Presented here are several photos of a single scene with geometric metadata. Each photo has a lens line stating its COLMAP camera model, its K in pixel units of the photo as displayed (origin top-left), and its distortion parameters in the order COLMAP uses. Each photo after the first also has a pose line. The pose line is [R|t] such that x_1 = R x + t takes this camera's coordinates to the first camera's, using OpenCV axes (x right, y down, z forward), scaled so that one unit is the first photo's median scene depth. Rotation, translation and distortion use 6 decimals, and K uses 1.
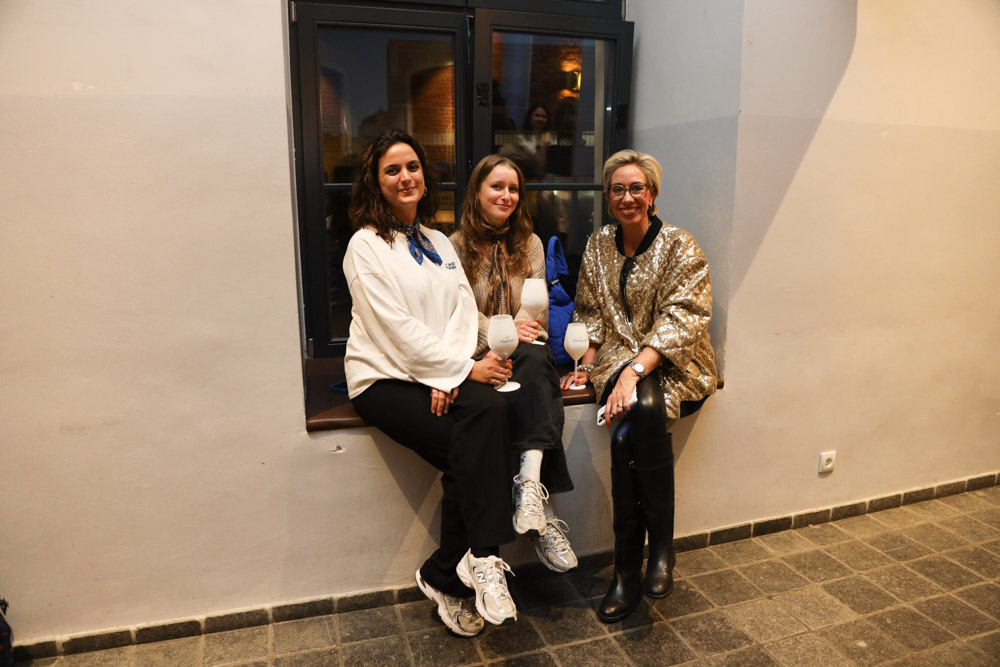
lens RADIAL K [[680.7, 0, 499.5], [0, 680.7, 334.0], [0, 0, 1]] dist [-0.092289, 0.042229]
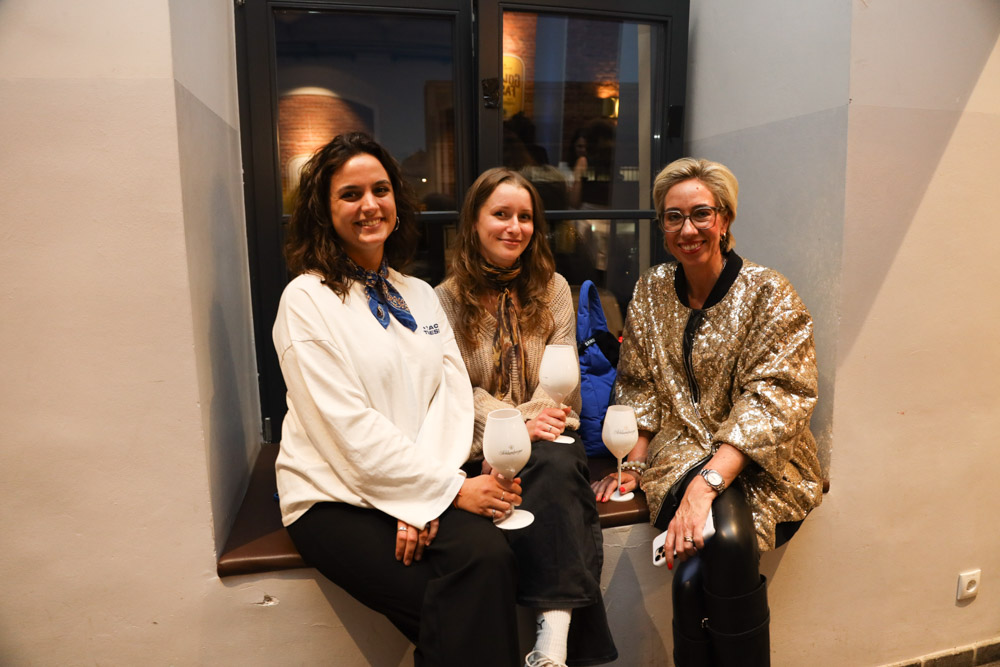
lens RADIAL K [[680.7, 0, 496.5], [0, 680.7, 335.4], [0, 0, 1]] dist [-0.092289, 0.042229]
pose [[0.998055, -0.007203, -0.061918, 0.031475], [0.004028, 0.998678, -0.051240, -0.054820], [0.062205, 0.050891, 0.996765, 0.305135]]
